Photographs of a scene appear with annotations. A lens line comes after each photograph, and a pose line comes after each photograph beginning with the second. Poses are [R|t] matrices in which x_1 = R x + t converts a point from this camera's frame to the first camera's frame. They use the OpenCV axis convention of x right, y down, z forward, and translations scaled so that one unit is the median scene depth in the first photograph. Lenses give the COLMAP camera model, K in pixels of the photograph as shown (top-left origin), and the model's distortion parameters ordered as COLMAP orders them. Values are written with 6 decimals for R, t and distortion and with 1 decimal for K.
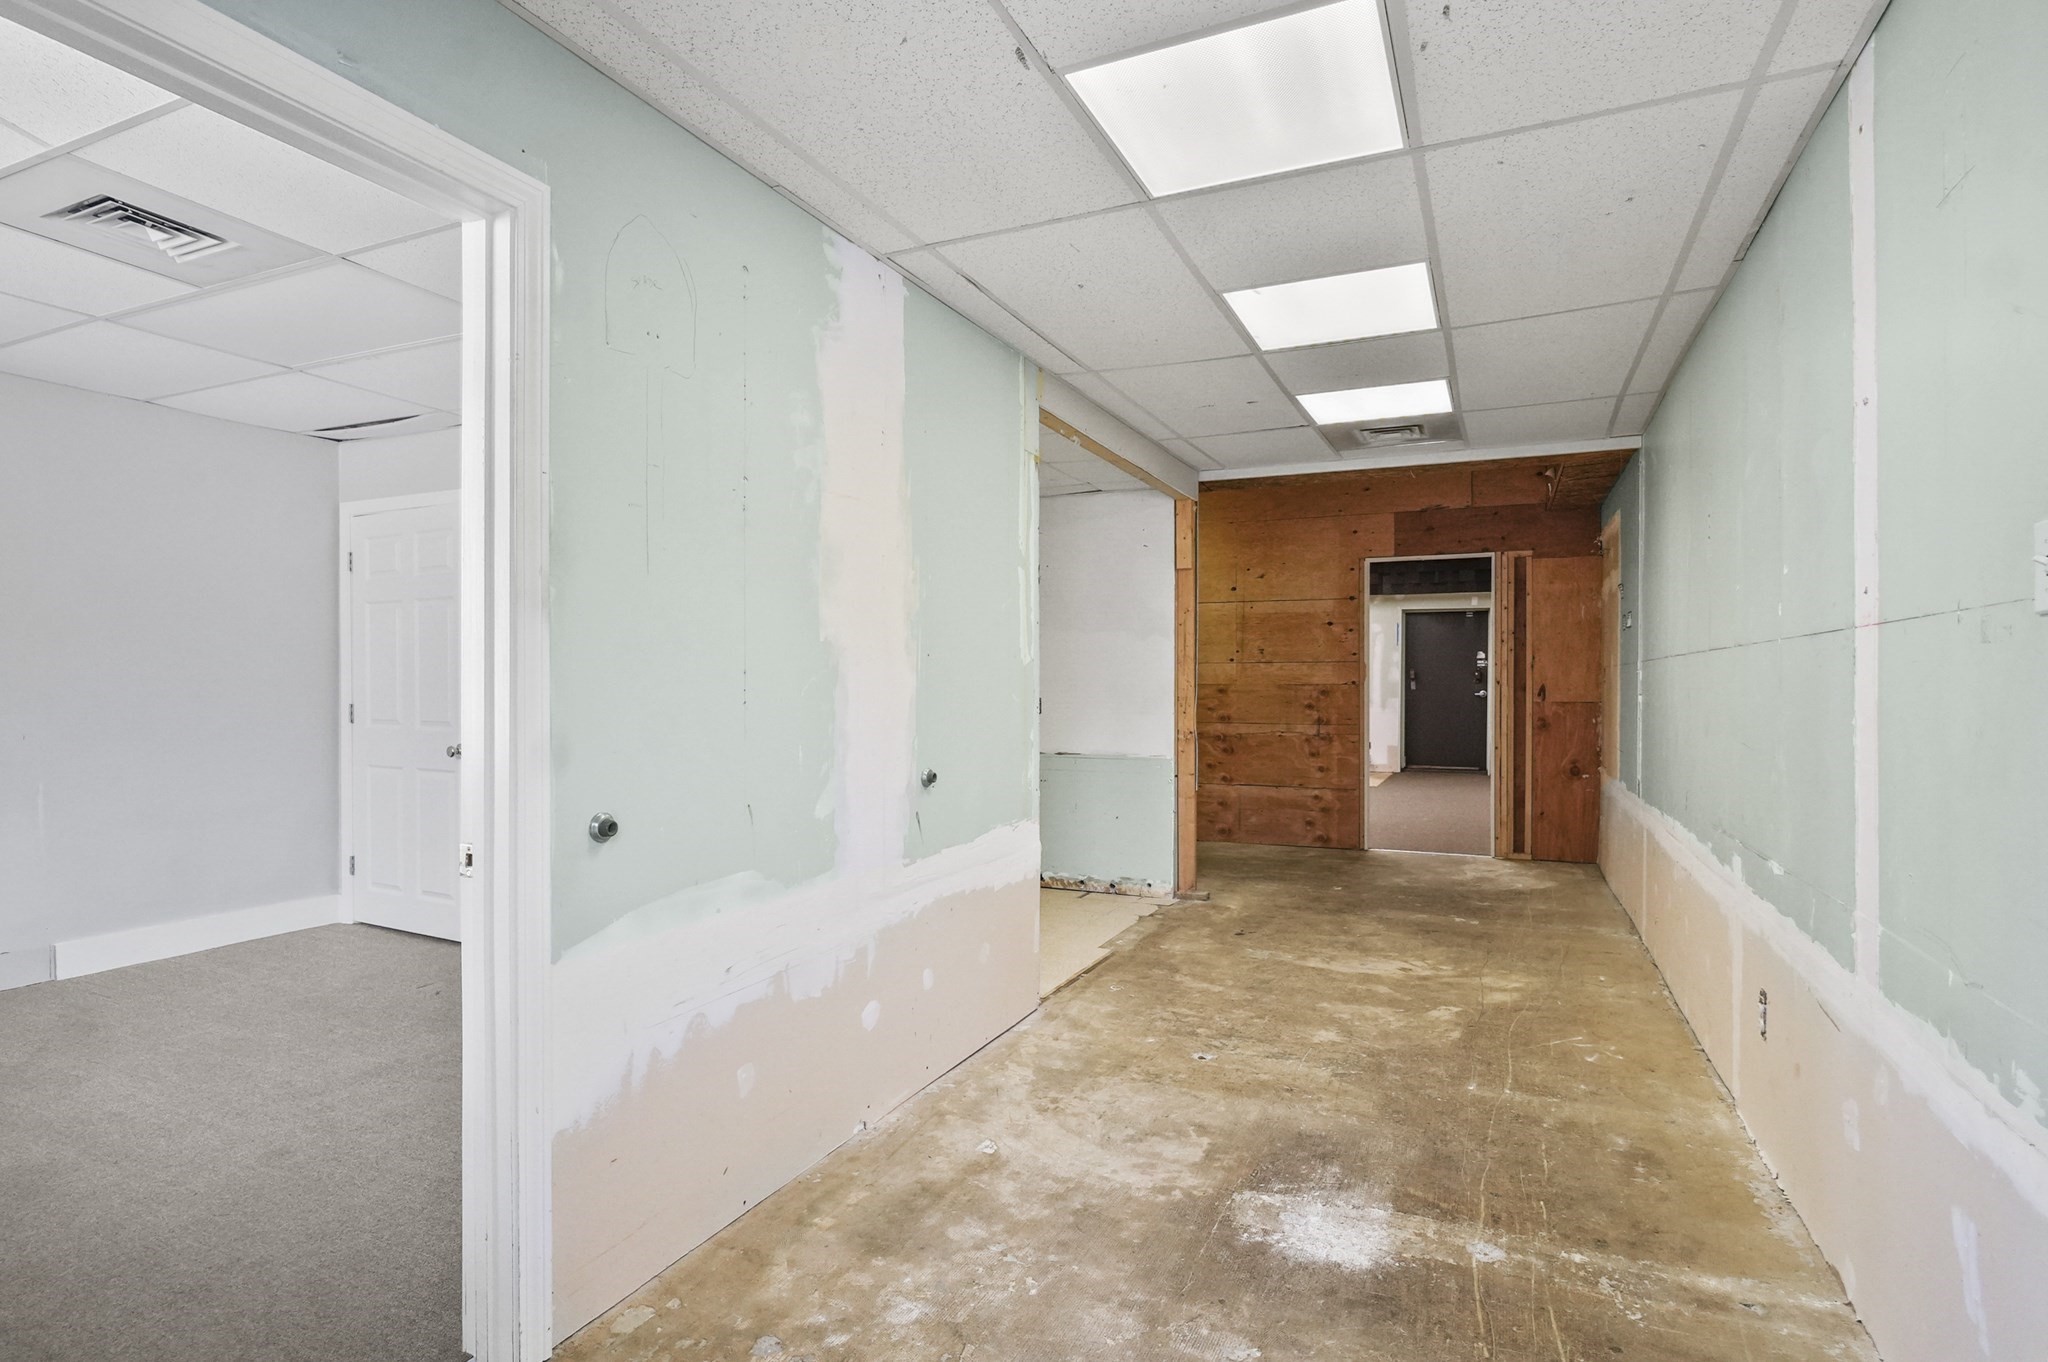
lens RADIAL K [[1056.8, 0, 1023.4], [0, 1056.8, 708.8], [0, 0, 1]] dist [-0.016771, 0.009109]
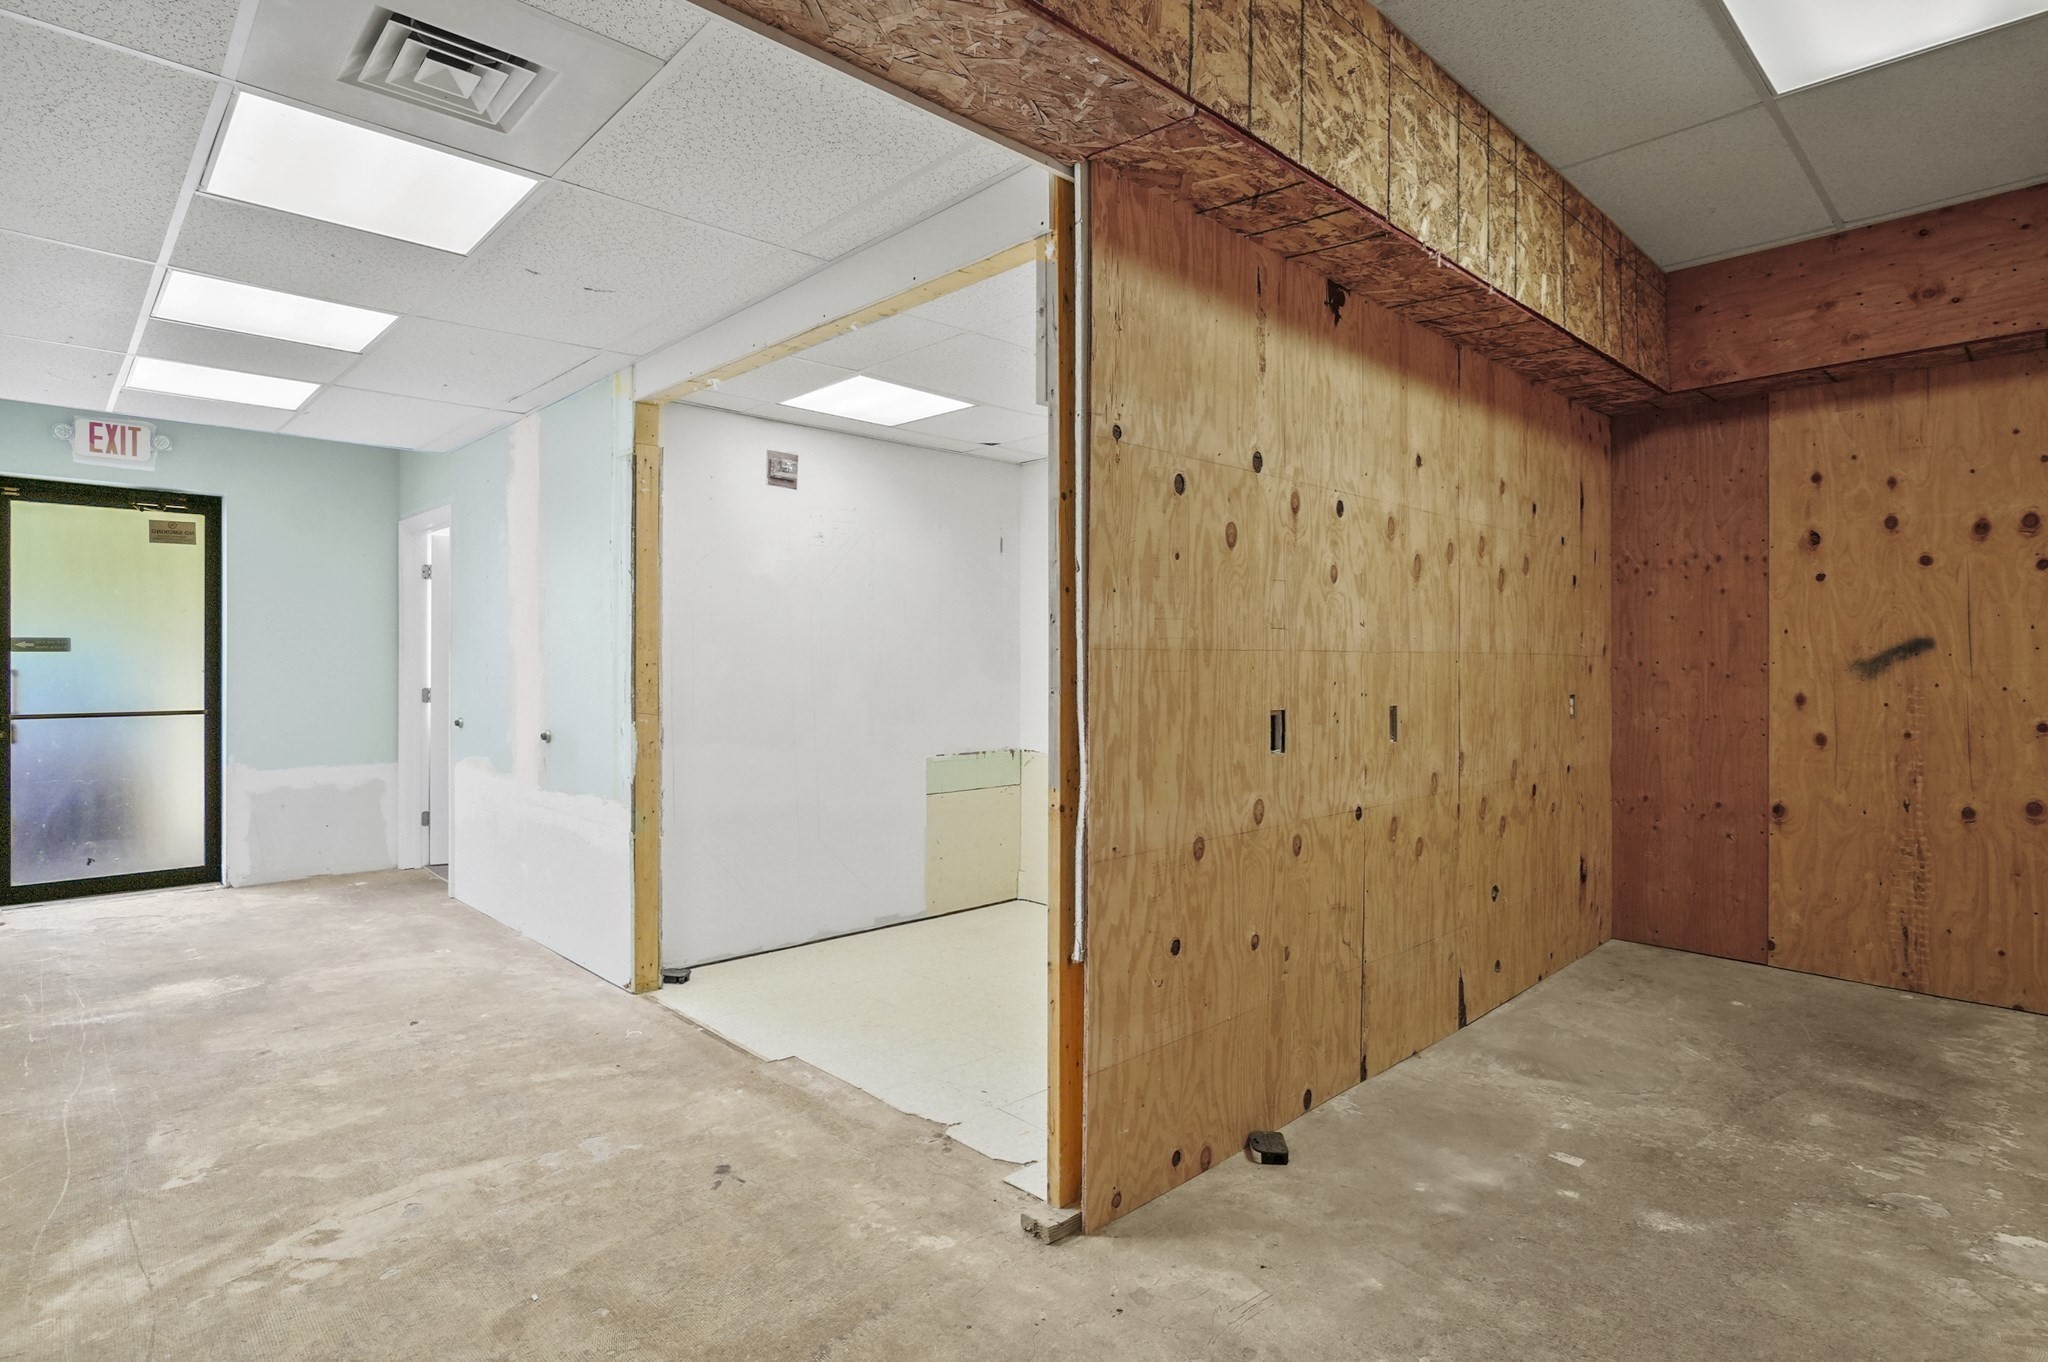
lens RADIAL K [[1038.9, 0, 1023.7], [0, 1038.9, 671.4], [0, 0, 1]] dist [-0.013476, -0.000417]
pose [[-0.366262, -0.000377, -0.930512, 0.722628], [-0.028893, 0.999522, 0.010968, -0.044182], [0.930063, 0.030902, -0.366098, 1.531534]]
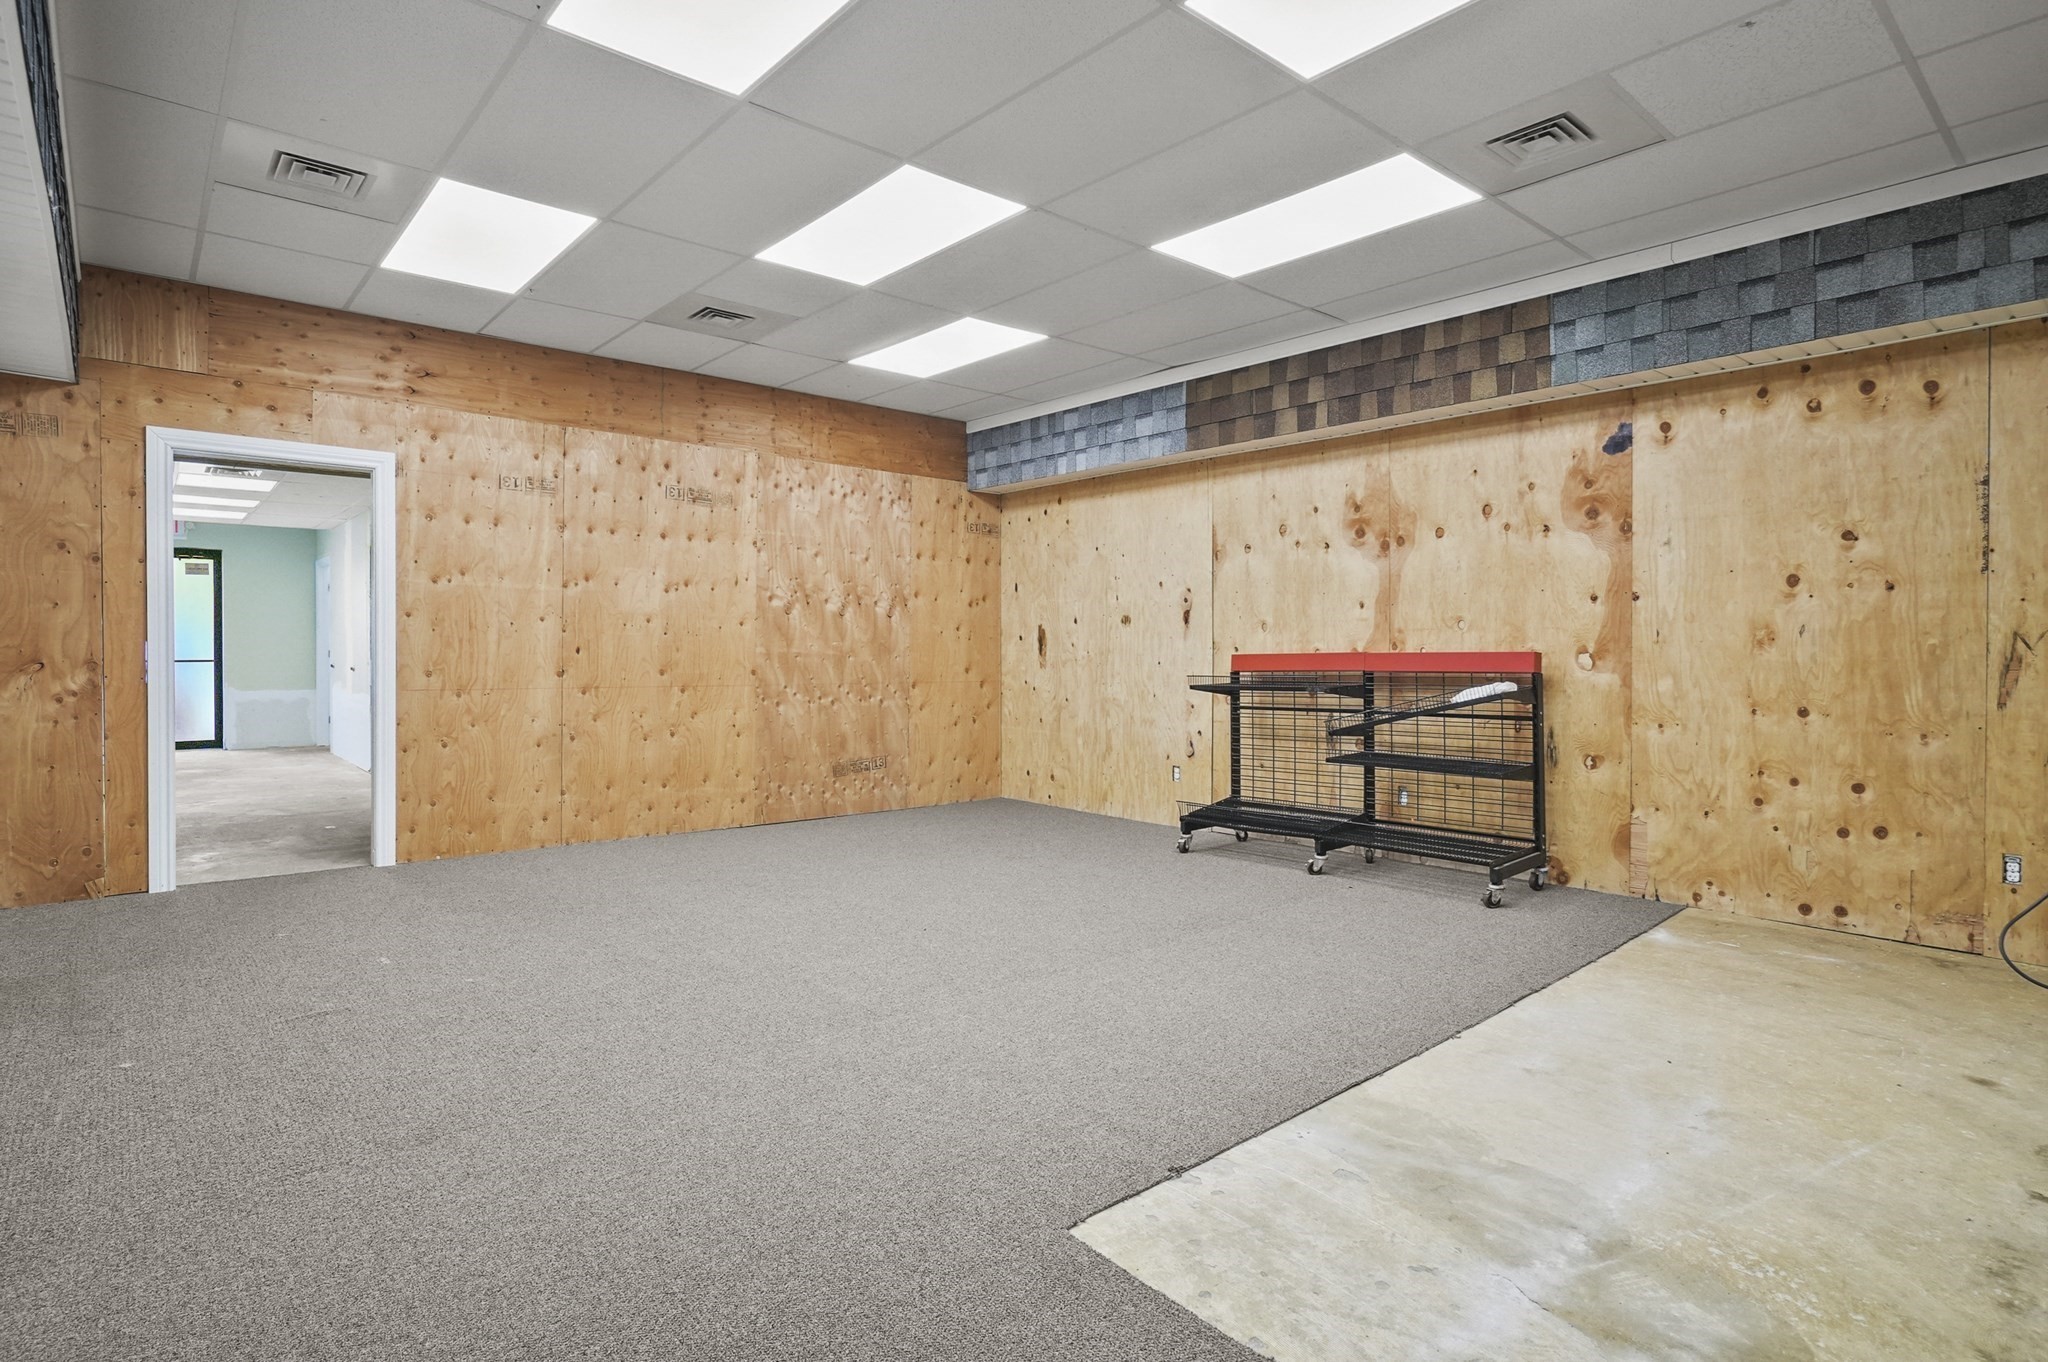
lens RADIAL K [[1040.4, 0, 1031.1], [0, 1040.4, 679.3], [0, 0, 1]] dist [-0.032907, 0.024668]
pose [[-0.410631, 0.025739, -0.911438, 1.316969], [-0.027315, 0.998806, 0.040512, -0.062747], [0.911392, 0.041531, -0.409437, 2.838059]]
